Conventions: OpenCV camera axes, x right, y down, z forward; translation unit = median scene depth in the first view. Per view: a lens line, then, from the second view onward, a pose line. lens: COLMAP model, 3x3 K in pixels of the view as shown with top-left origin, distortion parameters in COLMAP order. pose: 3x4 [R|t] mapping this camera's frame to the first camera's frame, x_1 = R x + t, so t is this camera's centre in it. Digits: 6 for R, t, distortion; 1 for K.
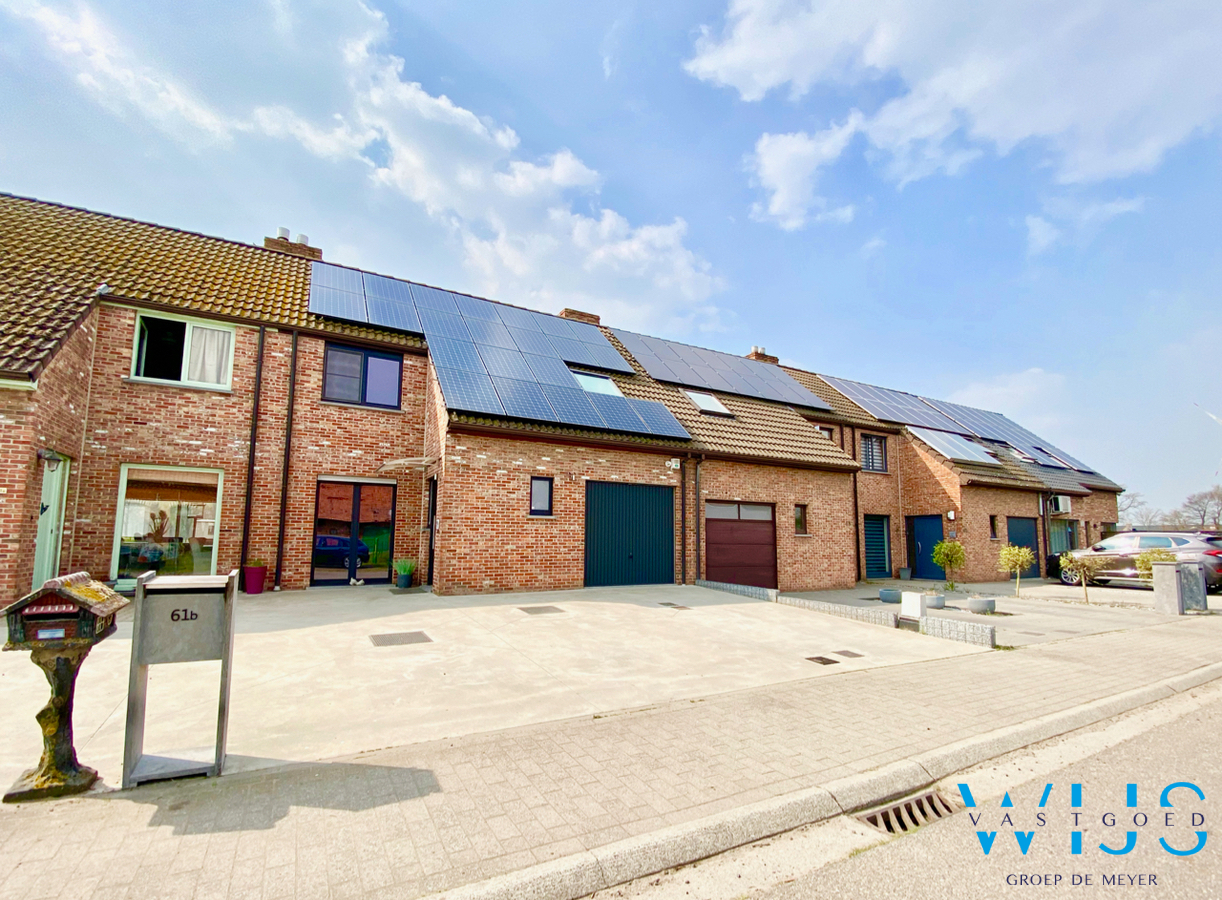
lens RADIAL K [[541.1, 0, 610.4], [0, 541.1, 475.7], [0, 0, 1]] dist [0.033014, -0.000442]
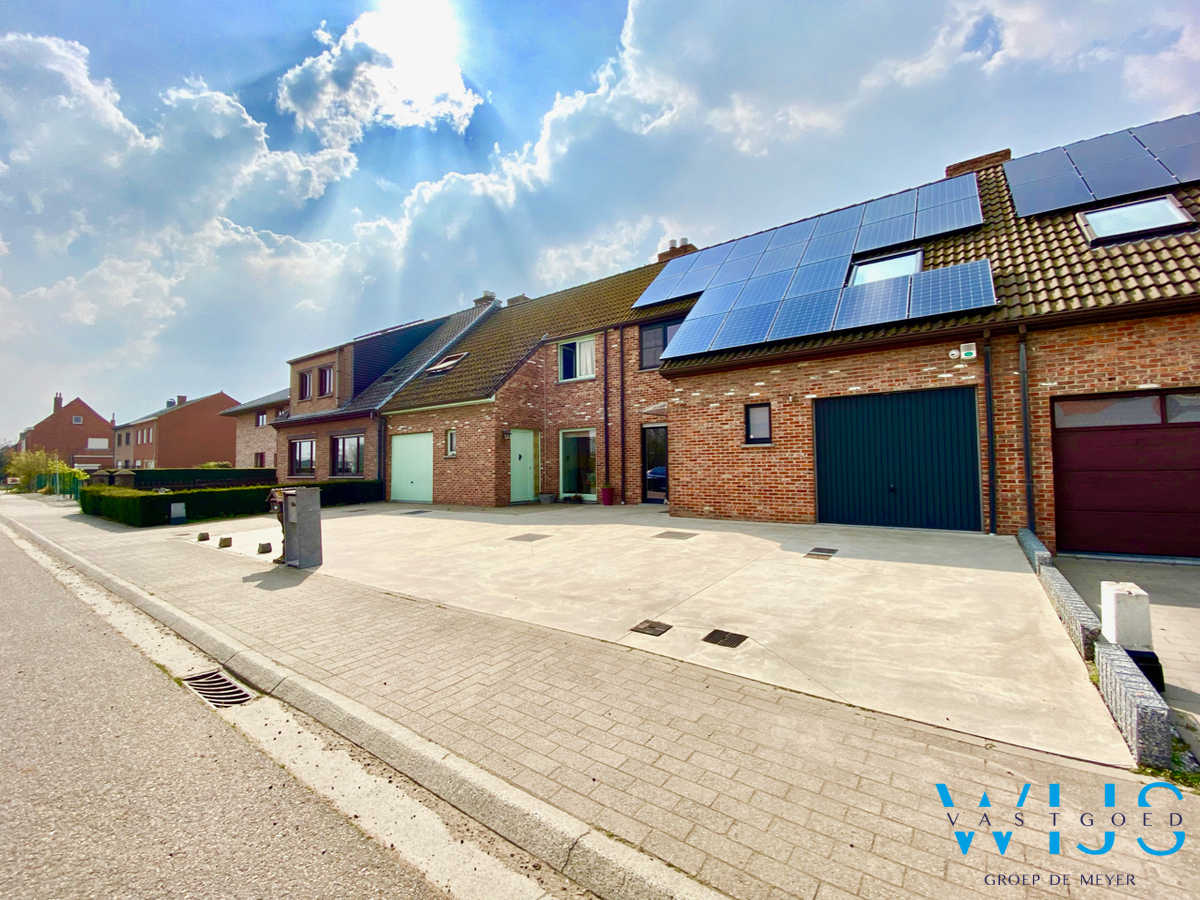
lens RADIAL K [[484.1, 0, 595.7], [0, 484.1, 444.8], [0, 0, 1]] dist [0.025462, -0.020687]
pose [[0.415375, -0.058478, -0.907769, 0.537550], [0.117931, 0.992971, -0.010004, 0.050161], [0.901973, -0.102899, 0.419352, 0.380675]]
